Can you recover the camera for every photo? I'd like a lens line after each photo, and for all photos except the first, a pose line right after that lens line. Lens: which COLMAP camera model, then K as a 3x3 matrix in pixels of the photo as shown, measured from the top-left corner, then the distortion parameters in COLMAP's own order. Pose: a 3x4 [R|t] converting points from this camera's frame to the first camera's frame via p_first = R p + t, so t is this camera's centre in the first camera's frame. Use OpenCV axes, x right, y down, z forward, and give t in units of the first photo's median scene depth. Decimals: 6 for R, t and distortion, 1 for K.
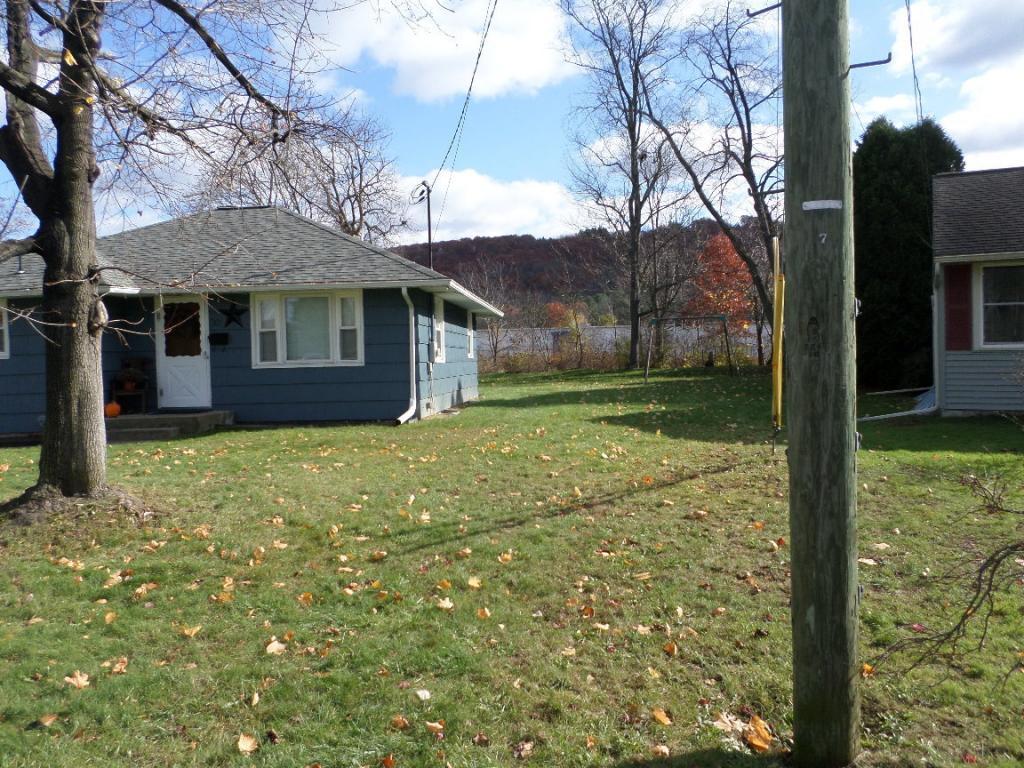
lens RADIAL K [[755.0, 0, 512.0], [0, 755.0, 384.0], [0, 0, 1]] dist [-0.041669, 0.010529]
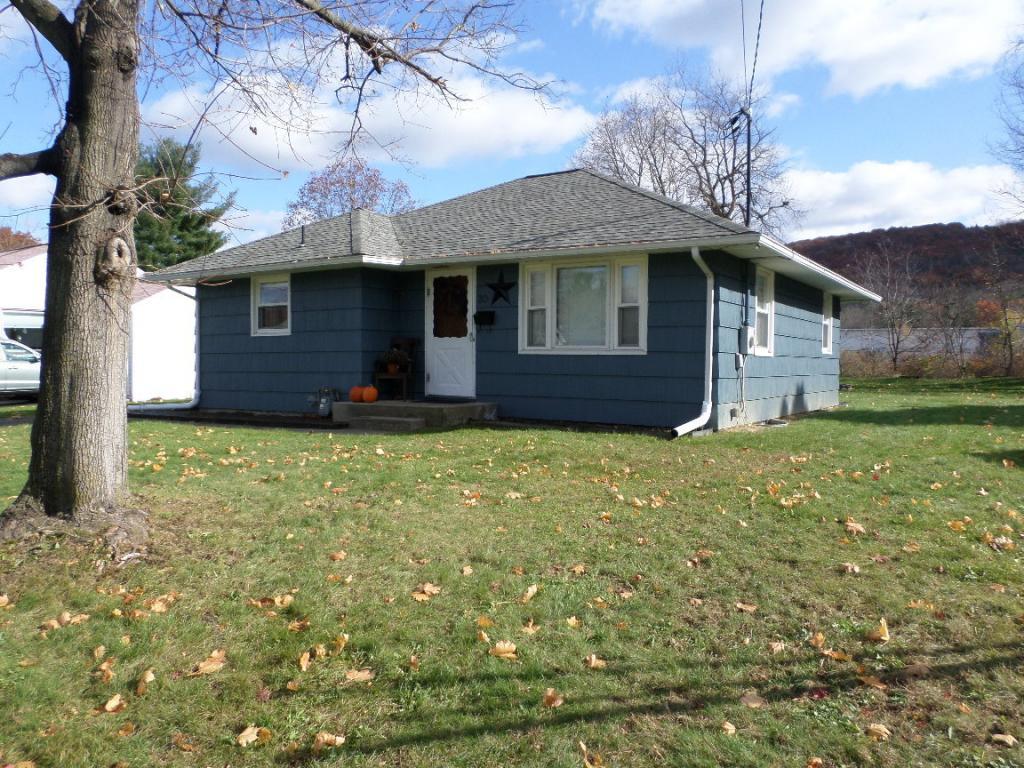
lens RADIAL K [[755.0, 0, 512.0], [0, 755.0, 384.0], [0, 0, 1]] dist [-0.041669, 0.010529]
pose [[0.873177, 0.051597, -0.484664, 0.055121], [-0.049543, 0.998626, 0.017054, -0.001420], [0.484878, 0.009120, 0.874534, 0.266113]]
